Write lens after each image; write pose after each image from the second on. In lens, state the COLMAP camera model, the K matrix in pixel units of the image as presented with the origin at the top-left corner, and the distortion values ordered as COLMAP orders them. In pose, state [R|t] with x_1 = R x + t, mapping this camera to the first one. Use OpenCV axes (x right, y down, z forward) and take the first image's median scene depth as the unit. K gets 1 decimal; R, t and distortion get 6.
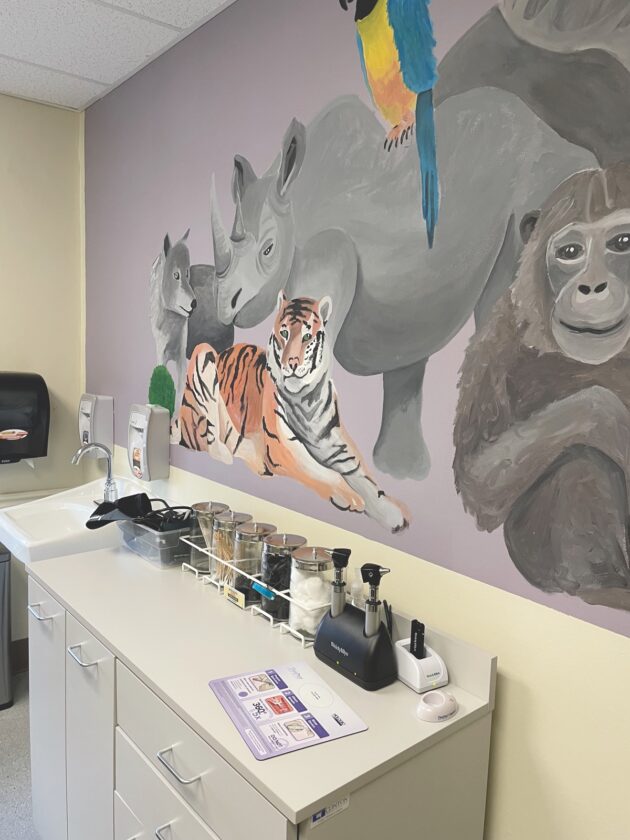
lens RADIAL K [[627.7, 0, 315.9], [0, 627.7, 415.6], [0, 0, 1]] dist [0.101550, -0.133158]
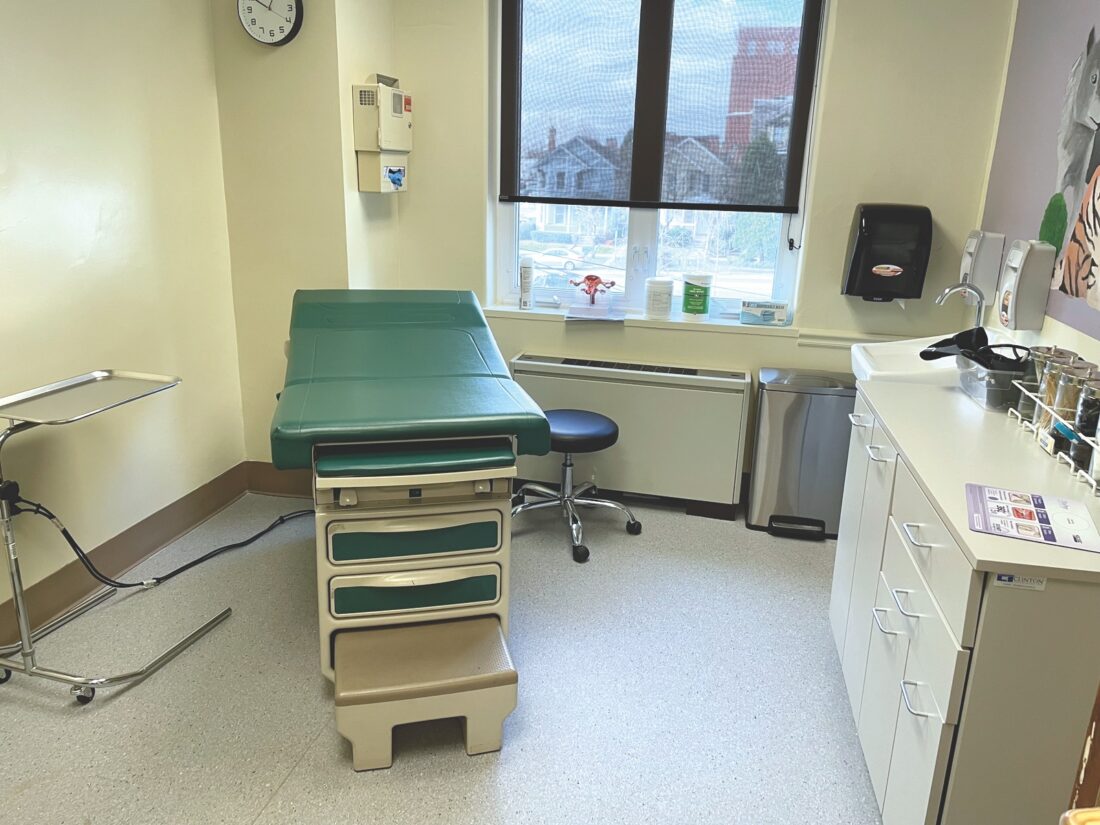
lens RADIAL K [[821.9, 0, 550.0], [0, 821.9, 412.5], [0, 0, 1]] dist [0.101550, -0.133158]
pose [[0.620538, 0.201310, -0.757897, 0.253612], [-0.089001, 0.978322, 0.186988, 0.061186], [0.779110, -0.048579, 0.625003, -0.236716]]
